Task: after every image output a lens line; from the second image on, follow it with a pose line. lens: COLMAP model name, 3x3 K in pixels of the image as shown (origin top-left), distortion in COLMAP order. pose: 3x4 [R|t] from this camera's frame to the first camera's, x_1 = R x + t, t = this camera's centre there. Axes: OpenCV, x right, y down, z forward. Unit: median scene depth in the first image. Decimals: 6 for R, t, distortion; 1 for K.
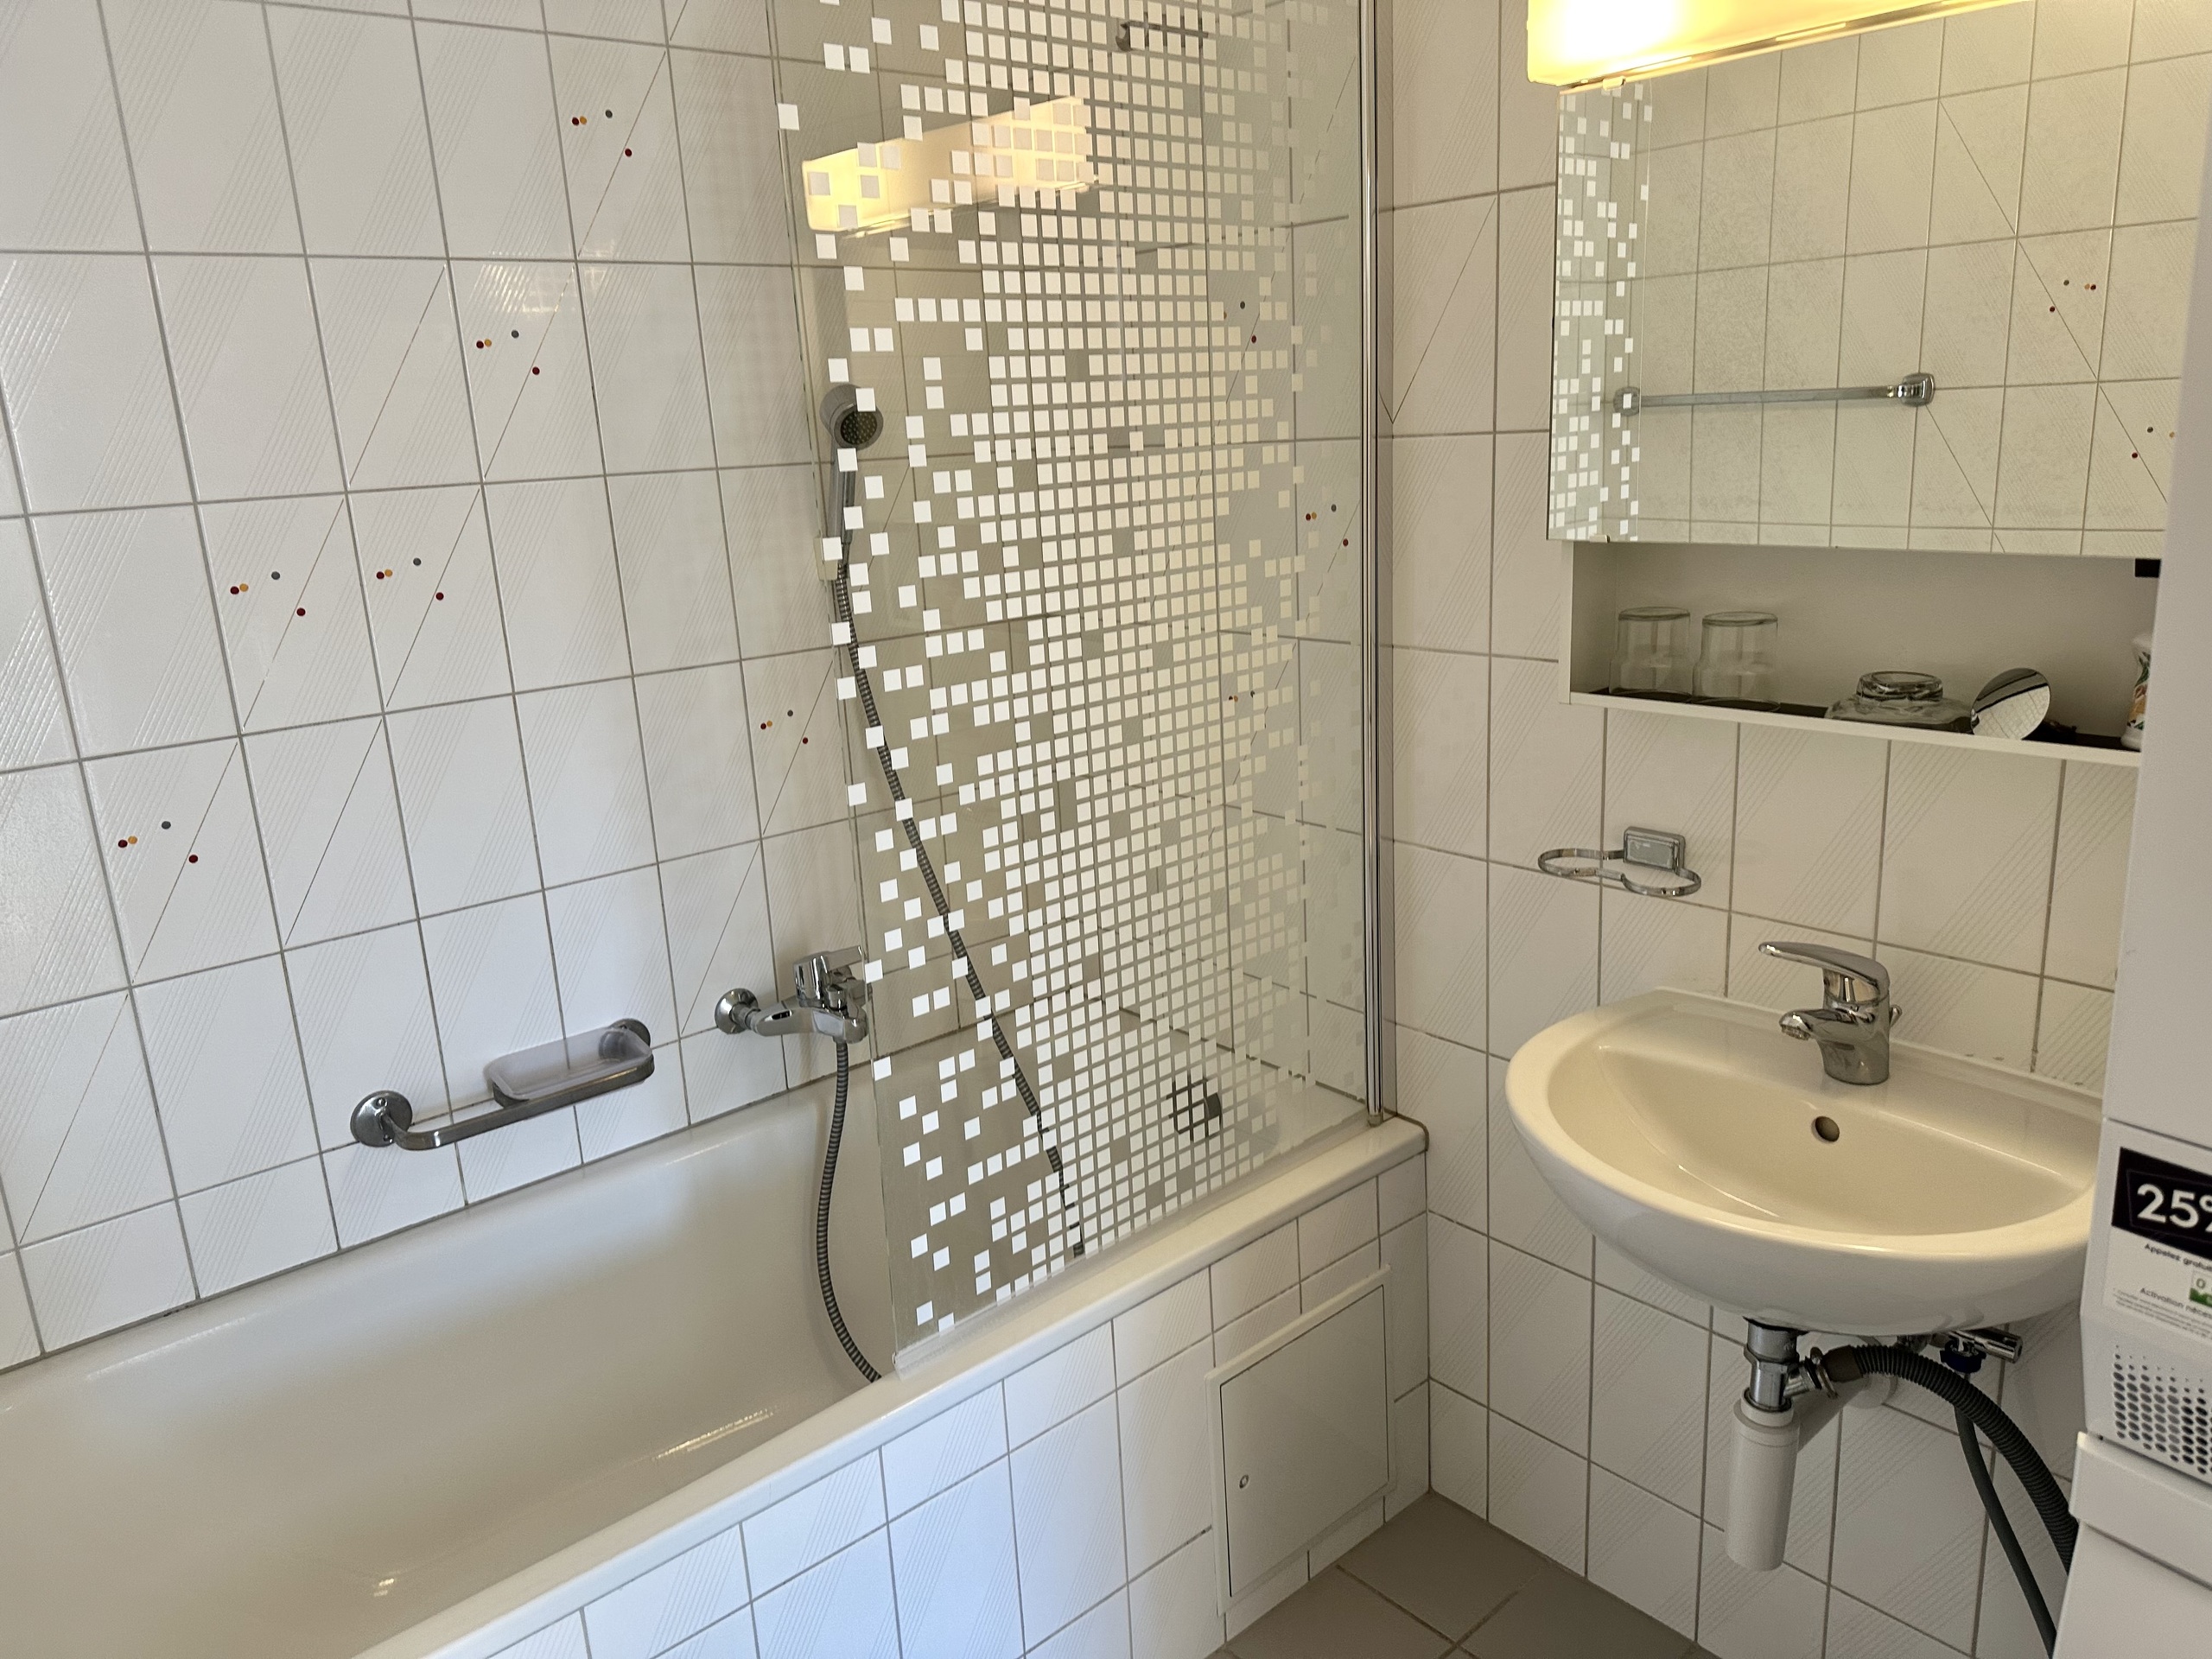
lens RADIAL K [[1536.1, 0, 1101.5], [0, 1536.1, 807.5], [0, 0, 1]] dist [0.204100, -0.374327]
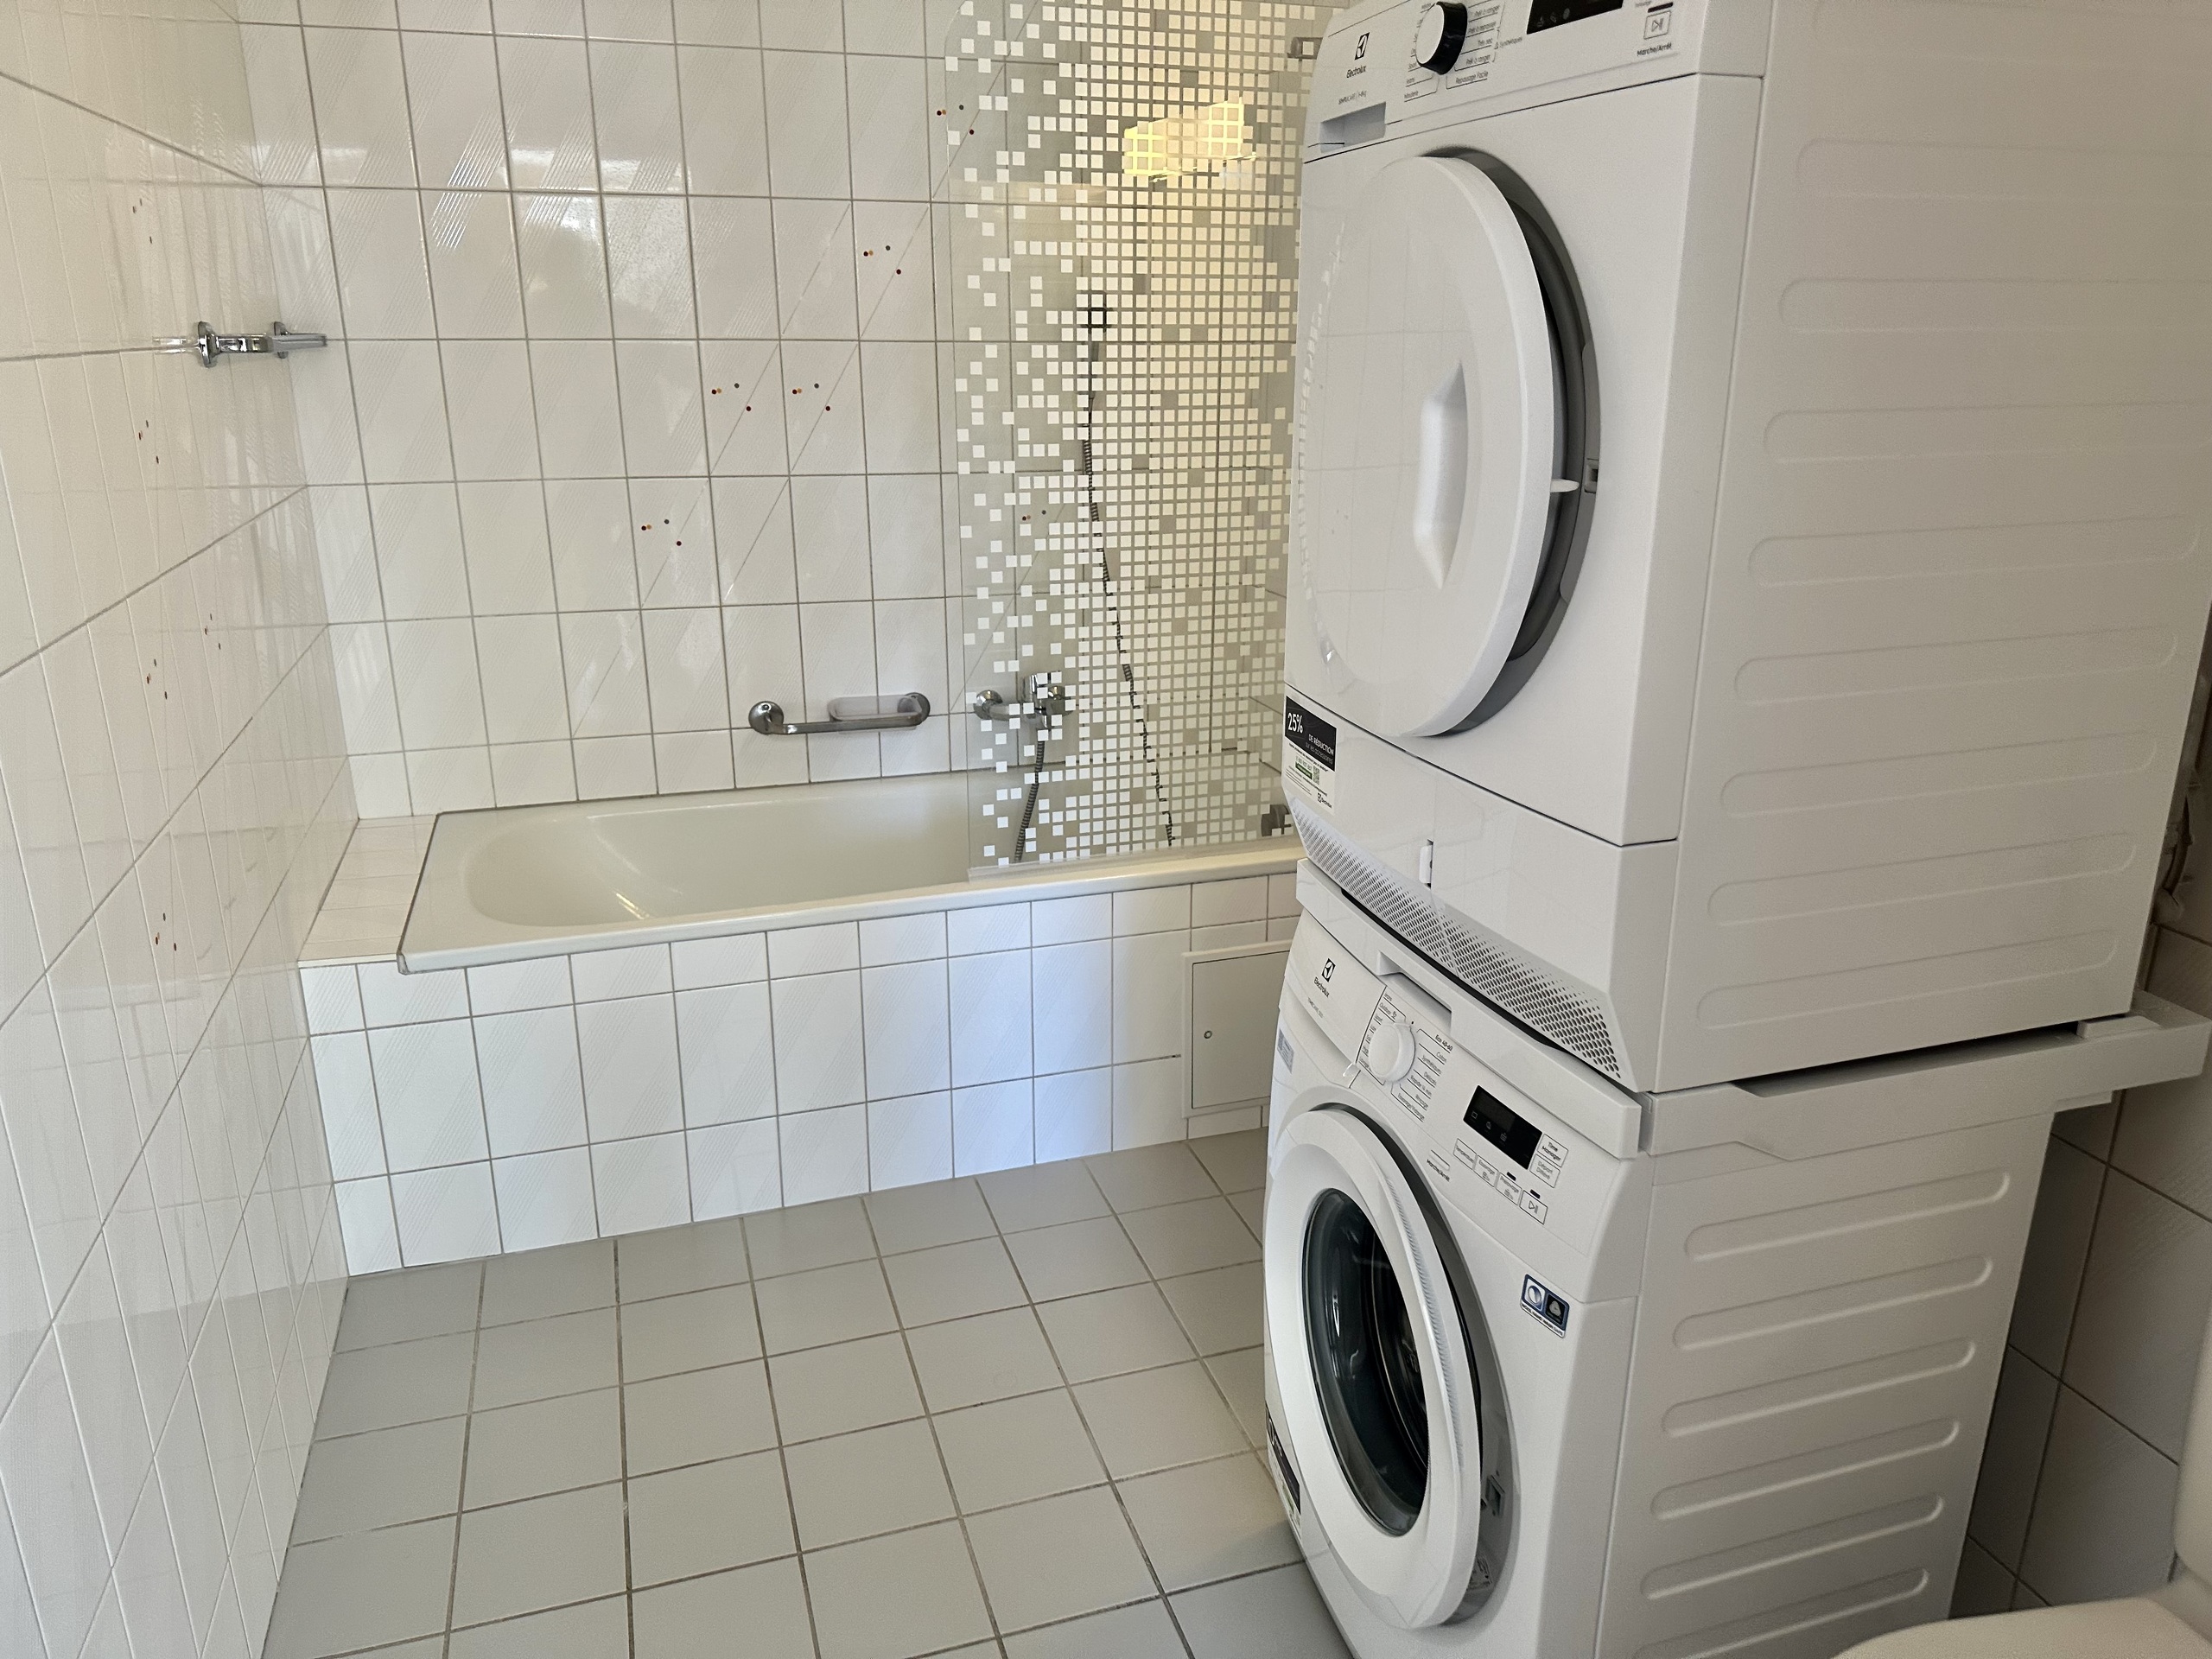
lens RADIAL K [[1536.1, 0, 1101.5], [0, 1536.1, 807.5], [0, 0, 1]] dist [0.204100, -0.374327]
pose [[0.919915, 0.169087, -0.353788, 0.600899], [-0.146212, 0.985093, 0.090632, 0.107957], [0.363838, -0.031646, 0.930924, -0.533341]]
